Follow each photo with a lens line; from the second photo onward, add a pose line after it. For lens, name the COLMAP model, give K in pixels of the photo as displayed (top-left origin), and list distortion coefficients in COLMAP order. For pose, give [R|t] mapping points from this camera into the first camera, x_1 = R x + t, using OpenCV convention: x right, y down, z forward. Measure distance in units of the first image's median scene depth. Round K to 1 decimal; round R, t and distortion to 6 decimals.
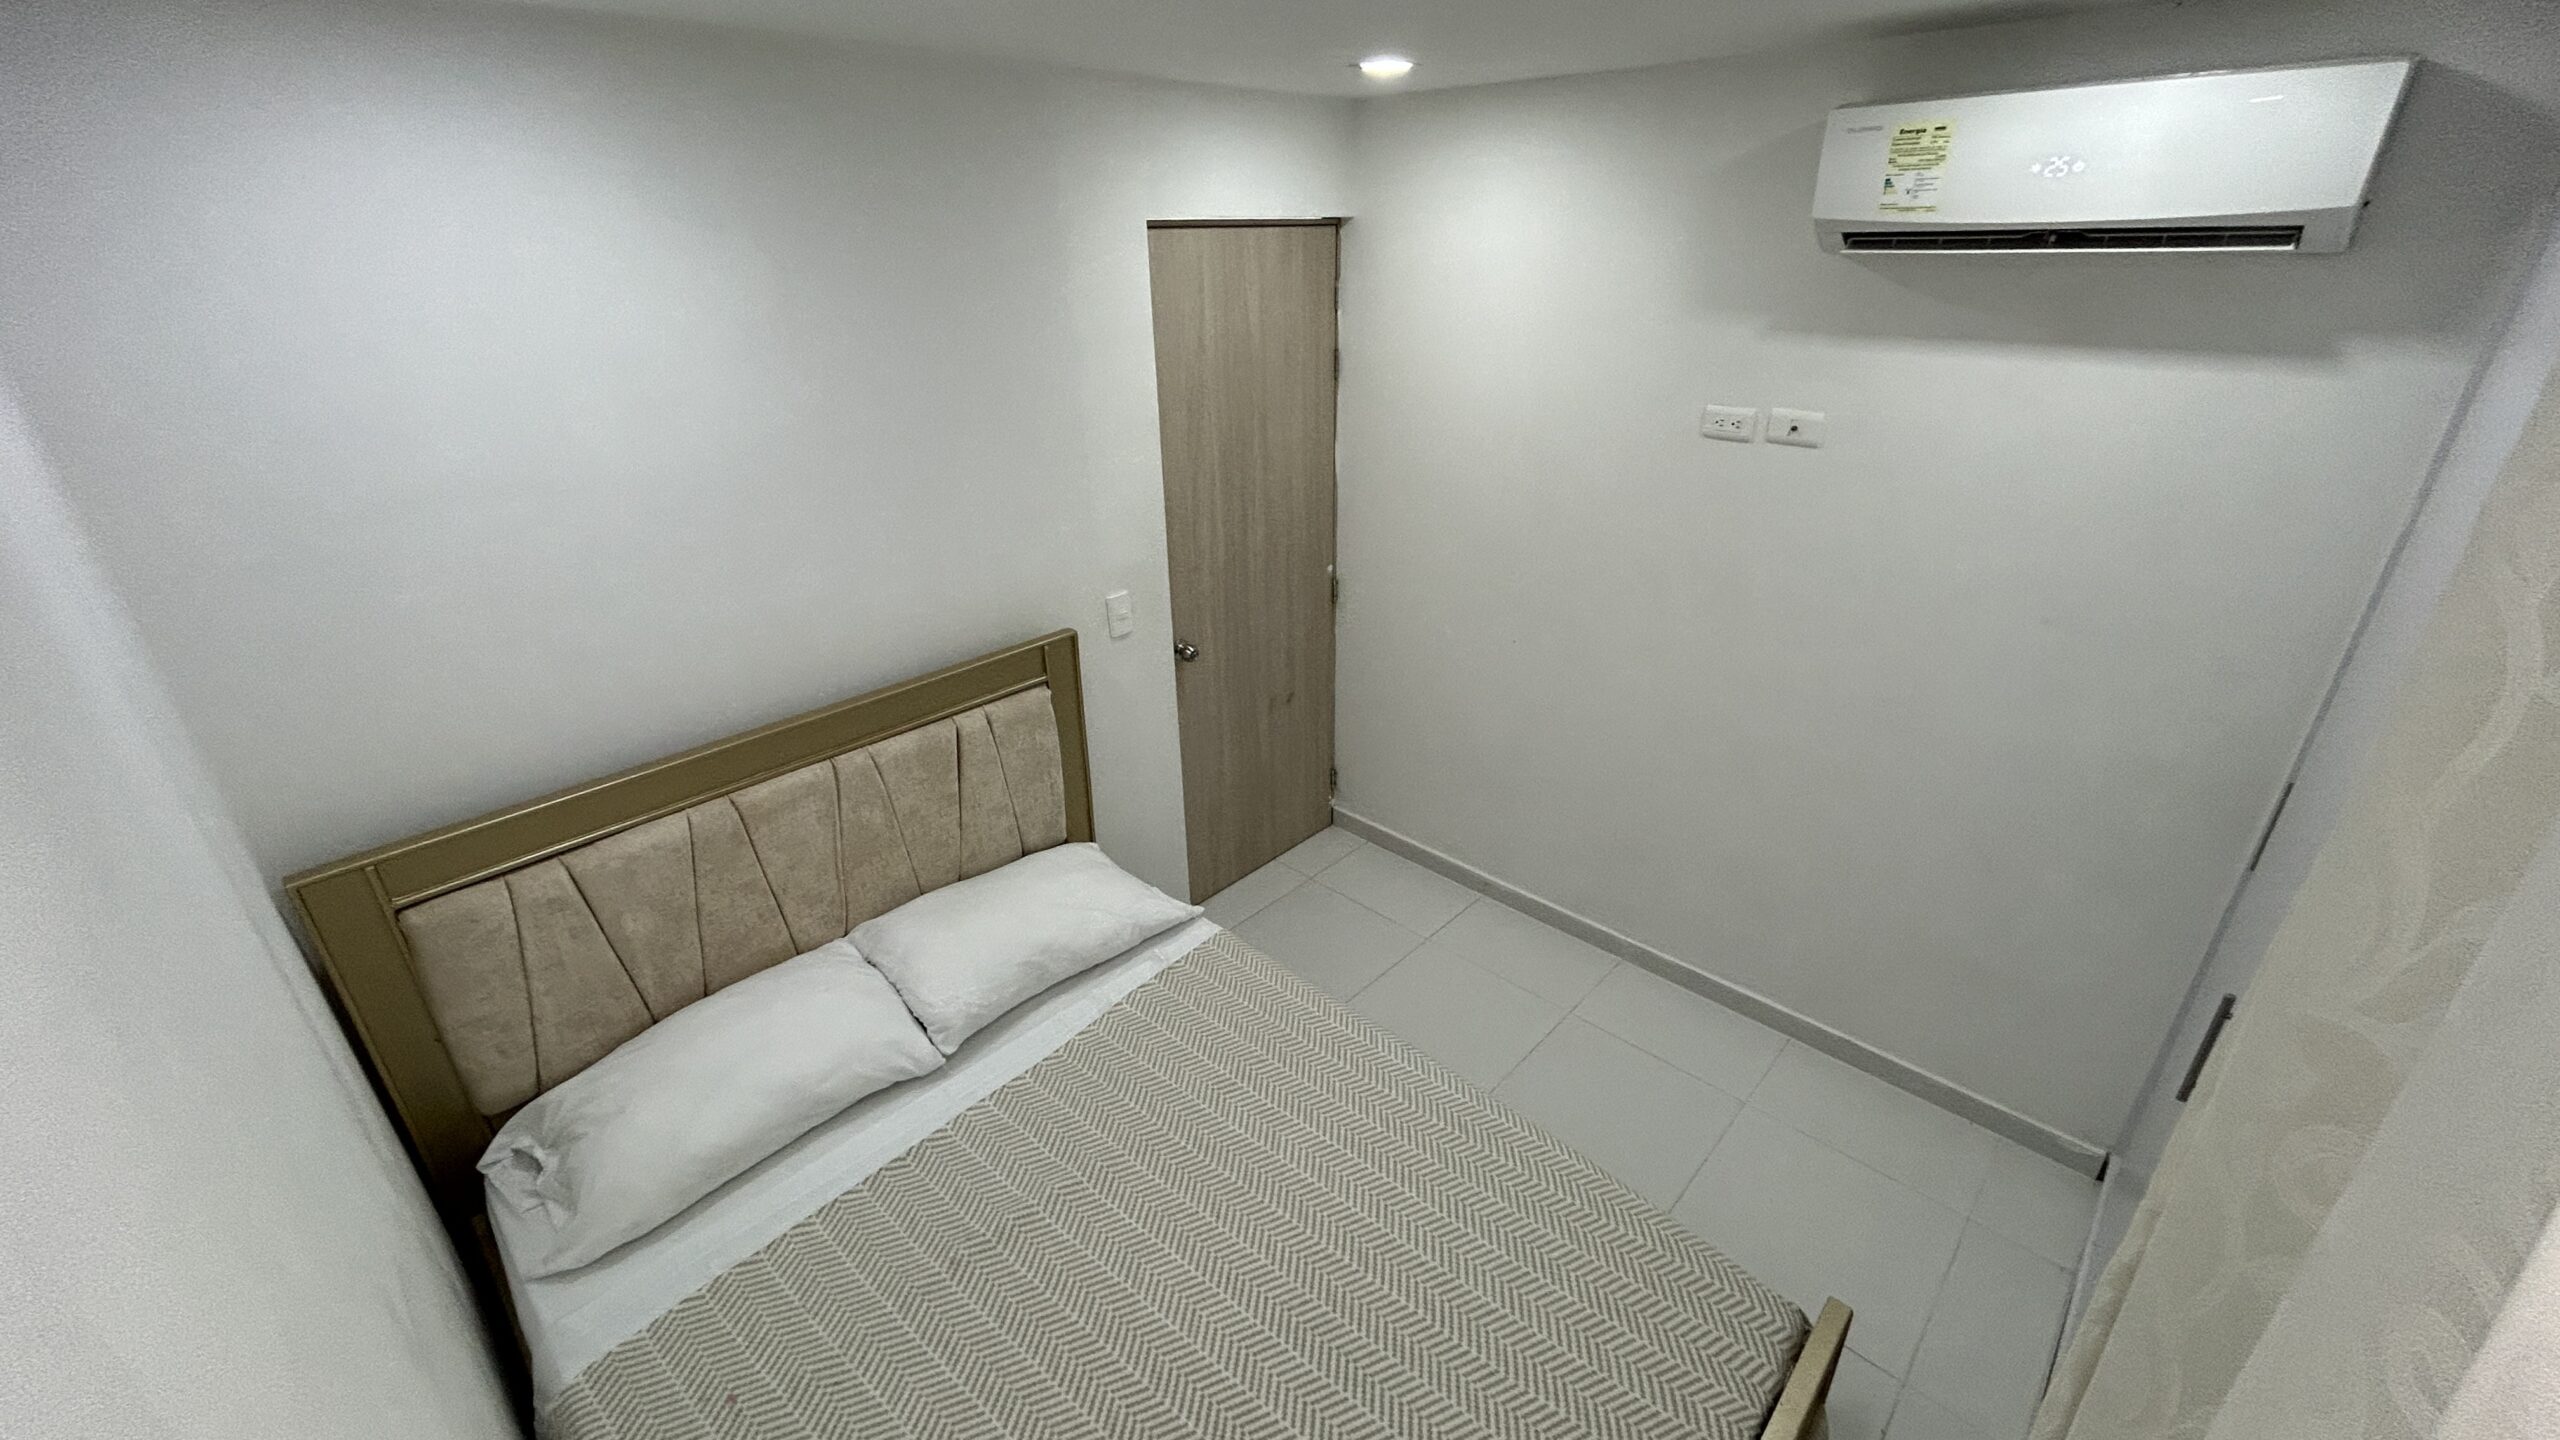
lens RADIAL K [[1028.1, 0, 1282.8], [0, 1028.1, 716.6], [0, 0, 1]] dist [-0.010882, 0.004406]
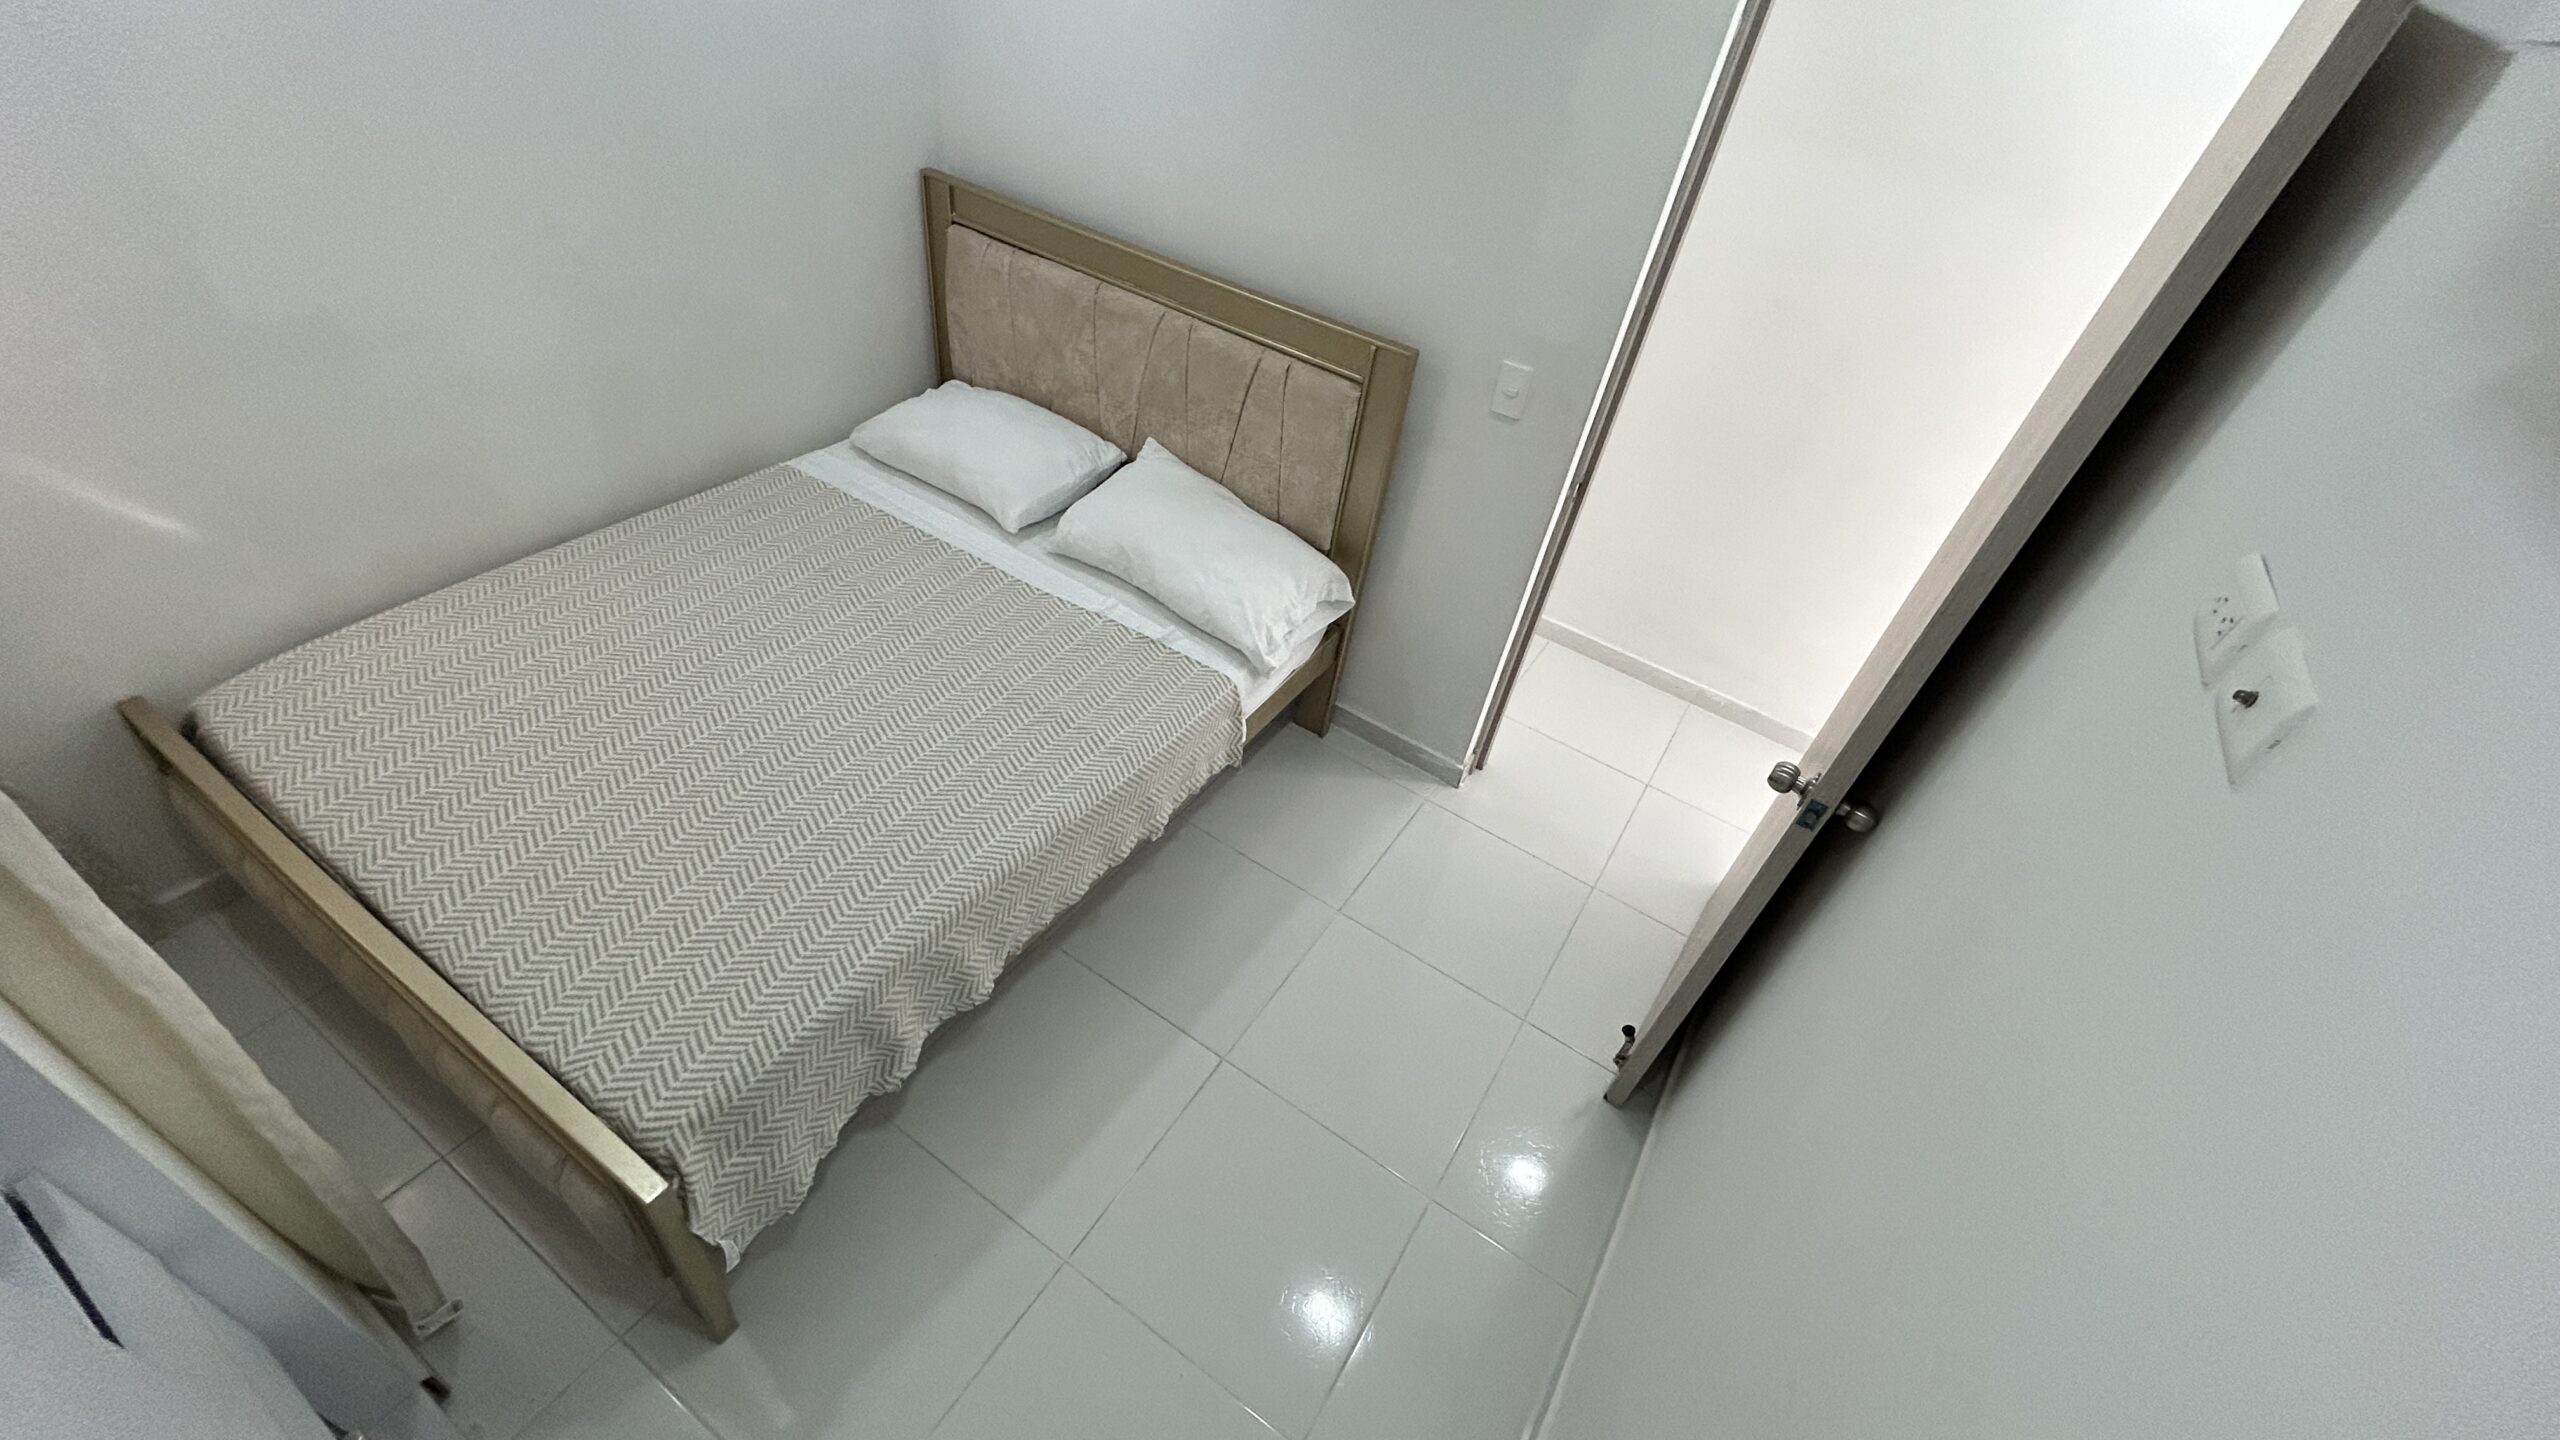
lens RADIAL K [[1027.7, 0, 1281.7], [0, 1027.7, 713.6], [0, 0, 1]] dist [-0.002899, -0.000721]
pose [[0.183558, 0.679834, -0.710022, 0.824466], [-0.543238, 0.672135, 0.503118, -0.348198], [0.819267, 0.293360, 0.492687, 0.748638]]
